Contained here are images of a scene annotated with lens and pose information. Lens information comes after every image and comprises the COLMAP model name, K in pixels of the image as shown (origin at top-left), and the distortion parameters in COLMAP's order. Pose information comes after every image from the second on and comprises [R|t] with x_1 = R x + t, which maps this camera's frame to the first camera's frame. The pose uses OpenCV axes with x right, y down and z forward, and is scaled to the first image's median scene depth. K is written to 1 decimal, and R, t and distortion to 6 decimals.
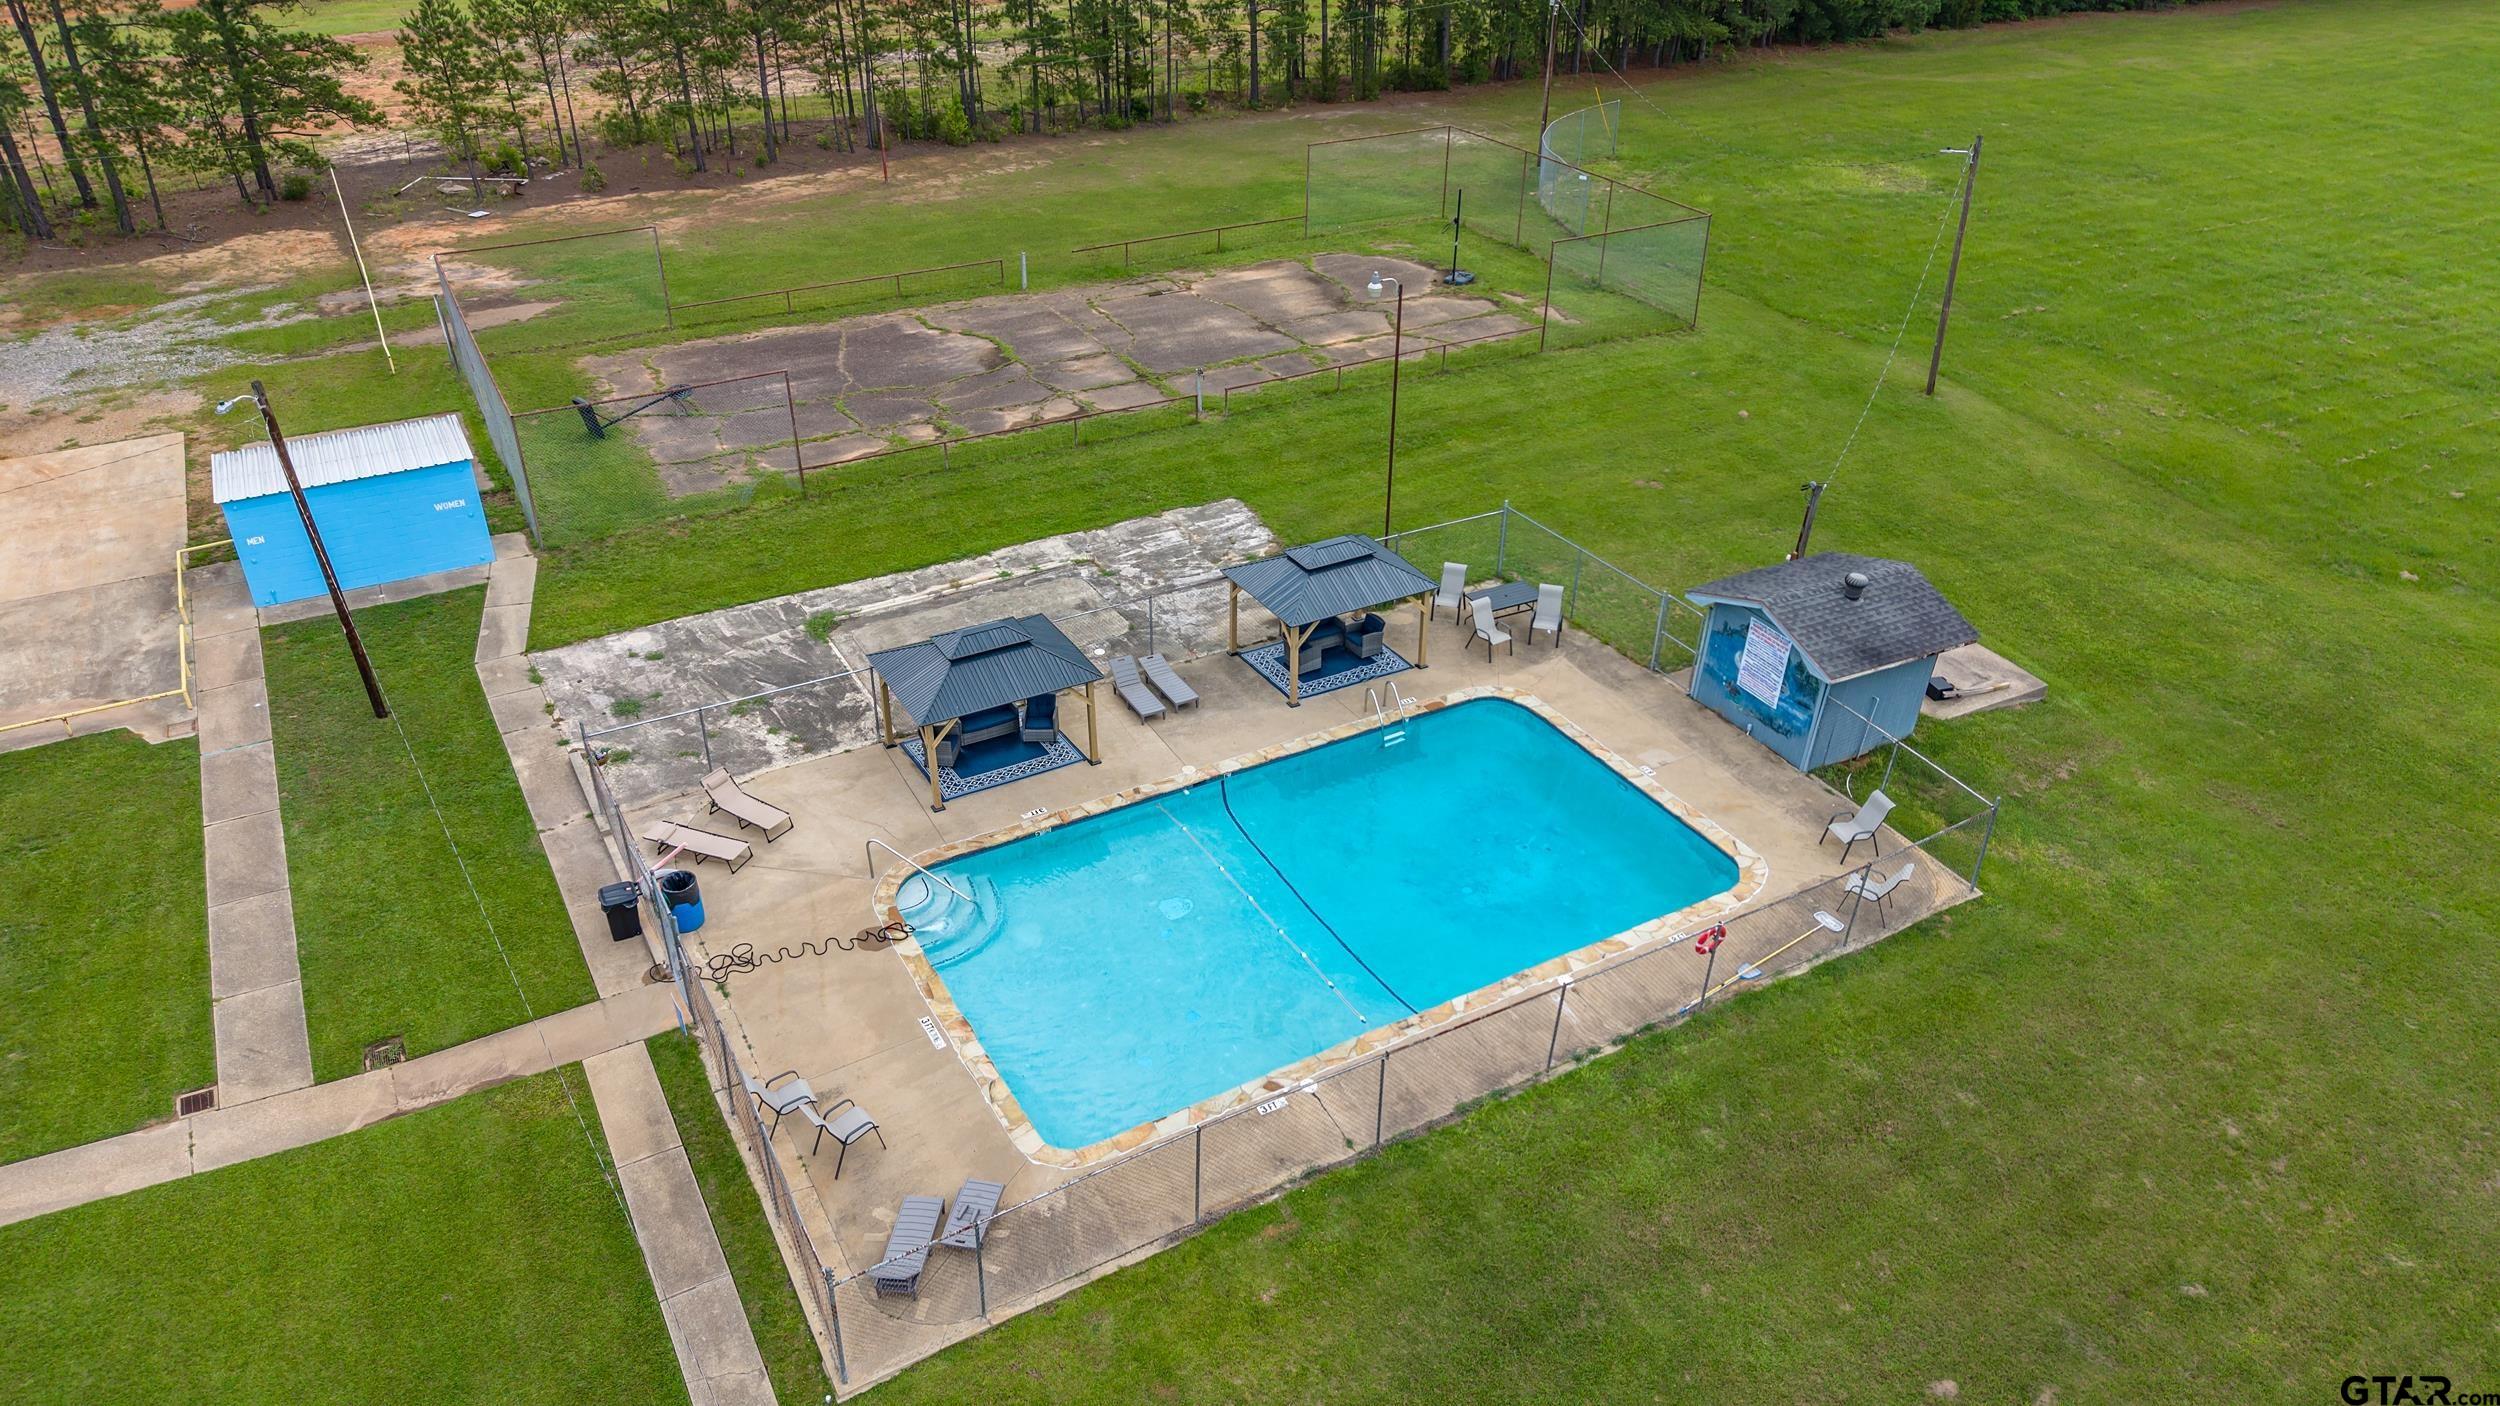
lens RADIAL K [[1659.2, 0, 1250.0], [0, 1659.2, 703.0], [0, 0, 1]] dist [0.050213, -0.096076]
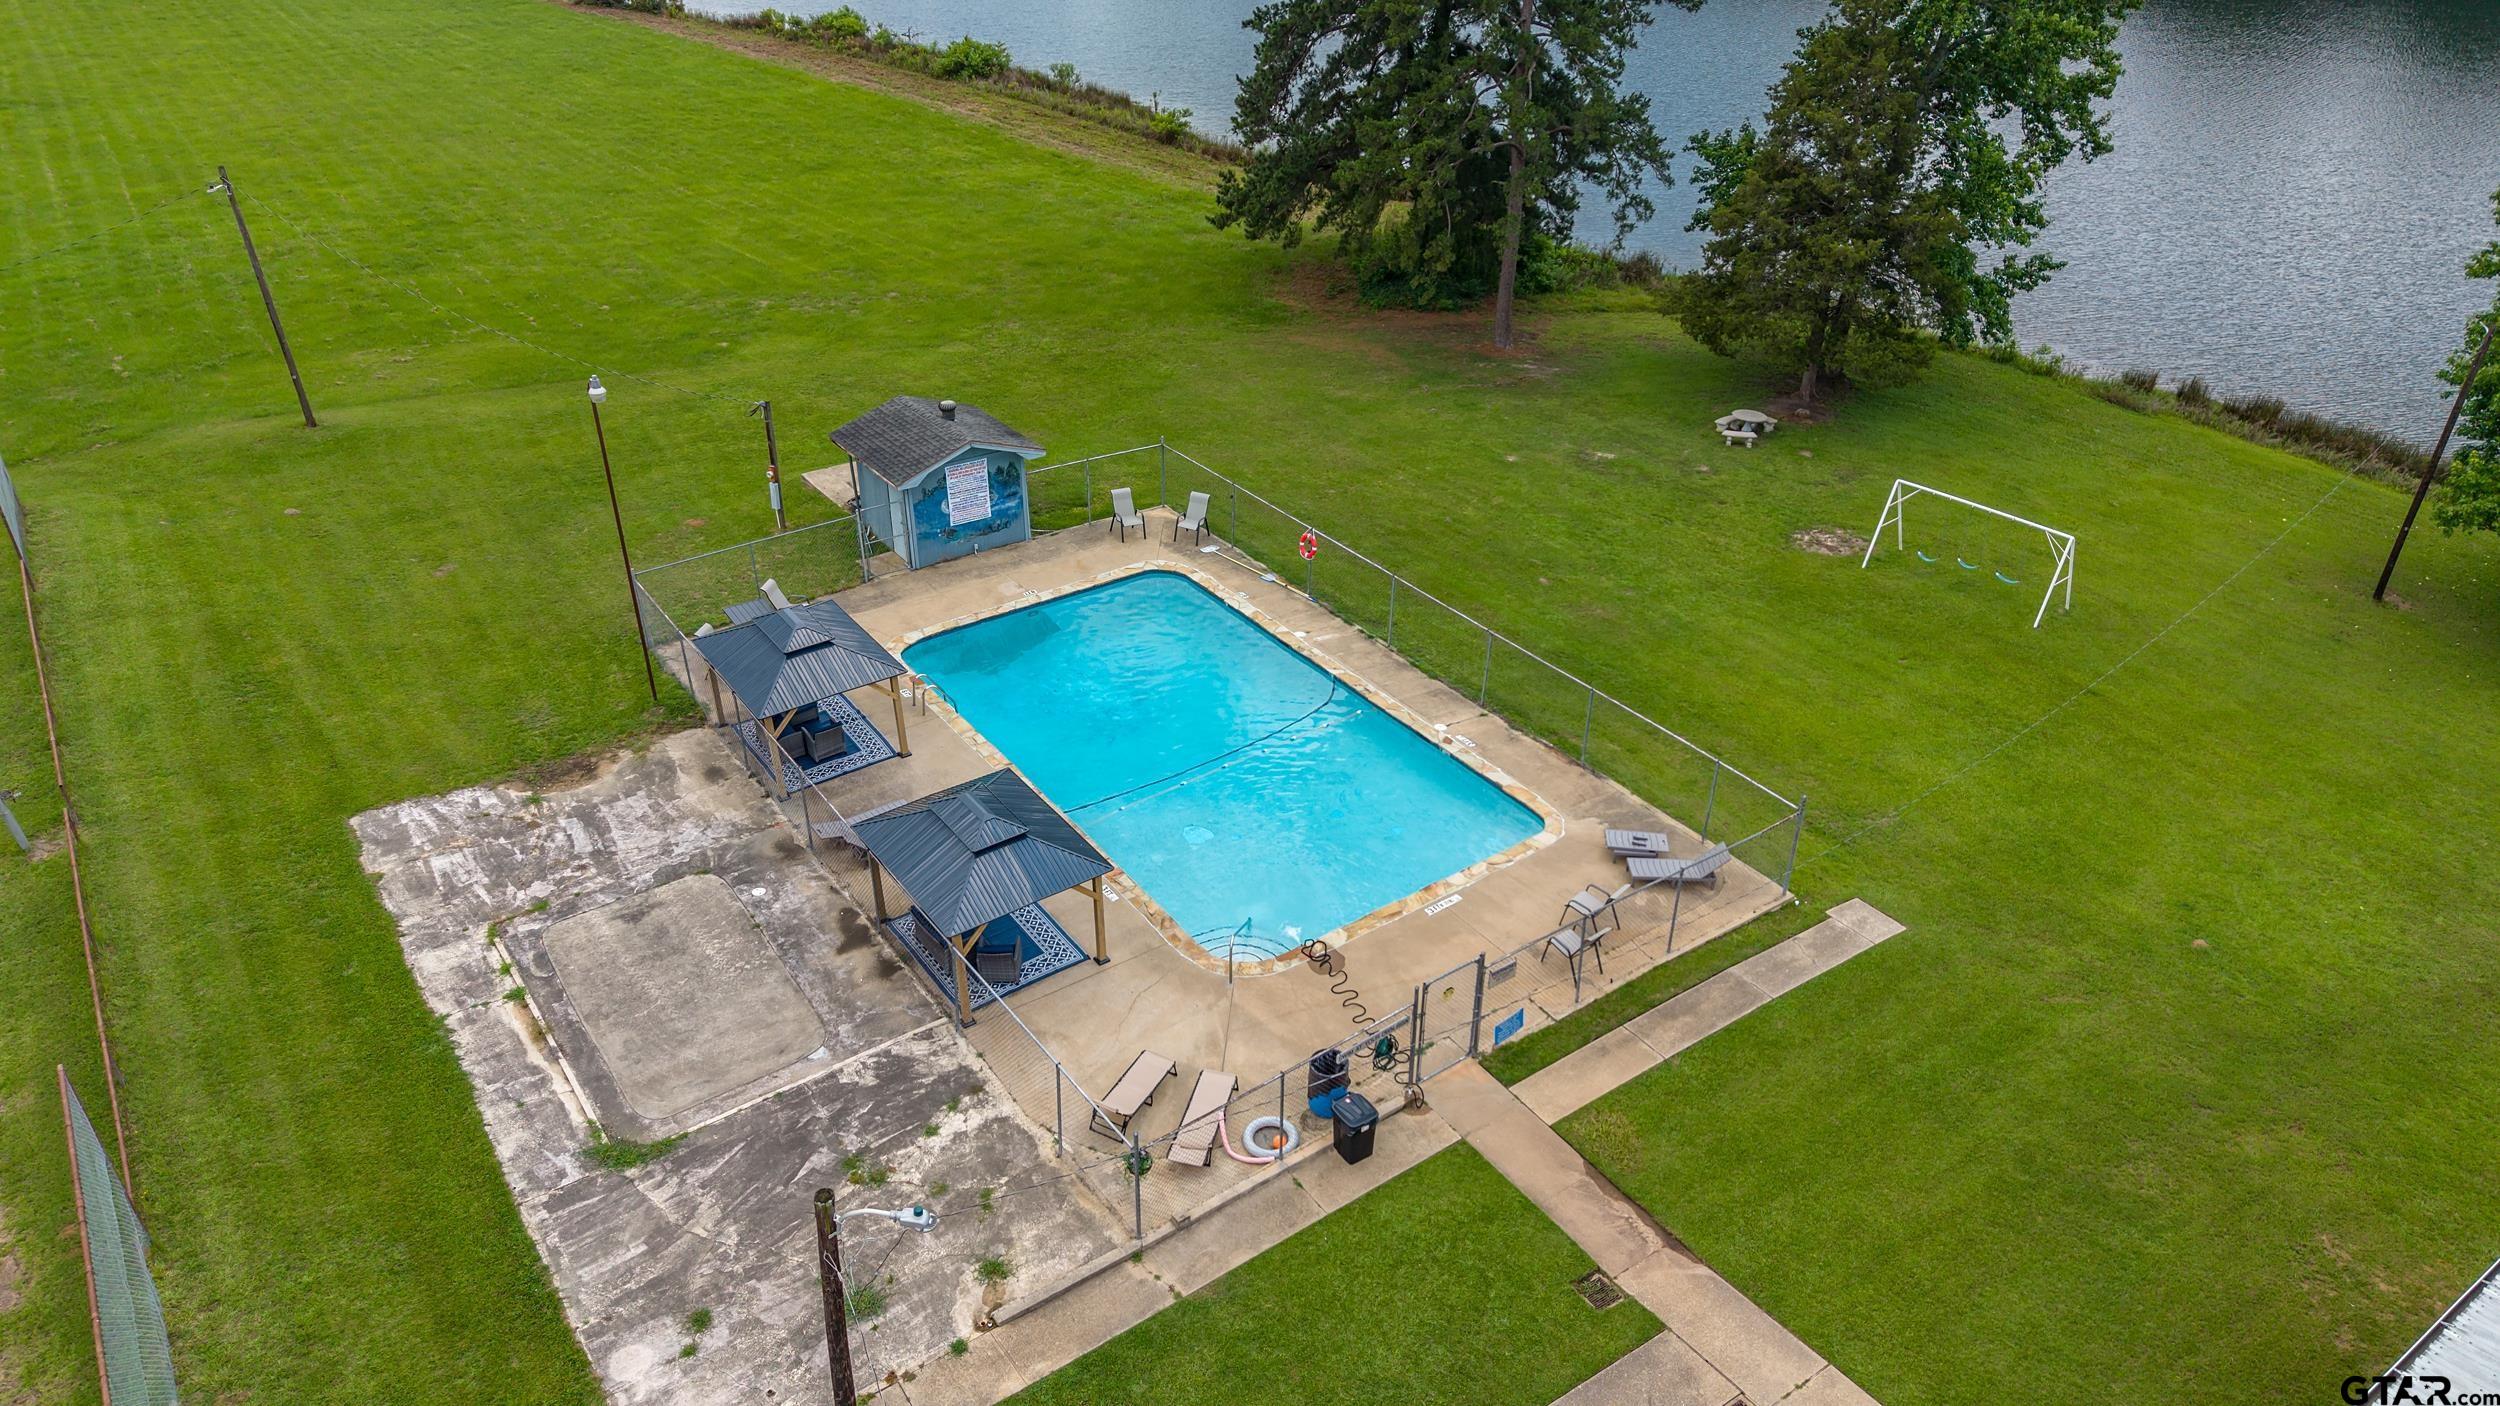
lens RADIAL K [[1659.2, 0, 1250.0], [0, 1659.2, 703.0], [0, 0, 1]] dist [0.050213, -0.096076]
pose [[-0.105776, -0.521776, 0.846499, -0.754468], [0.509141, 0.702808, 0.496827, -0.376570], [-0.854158, 0.483540, 0.191317, 0.583974]]
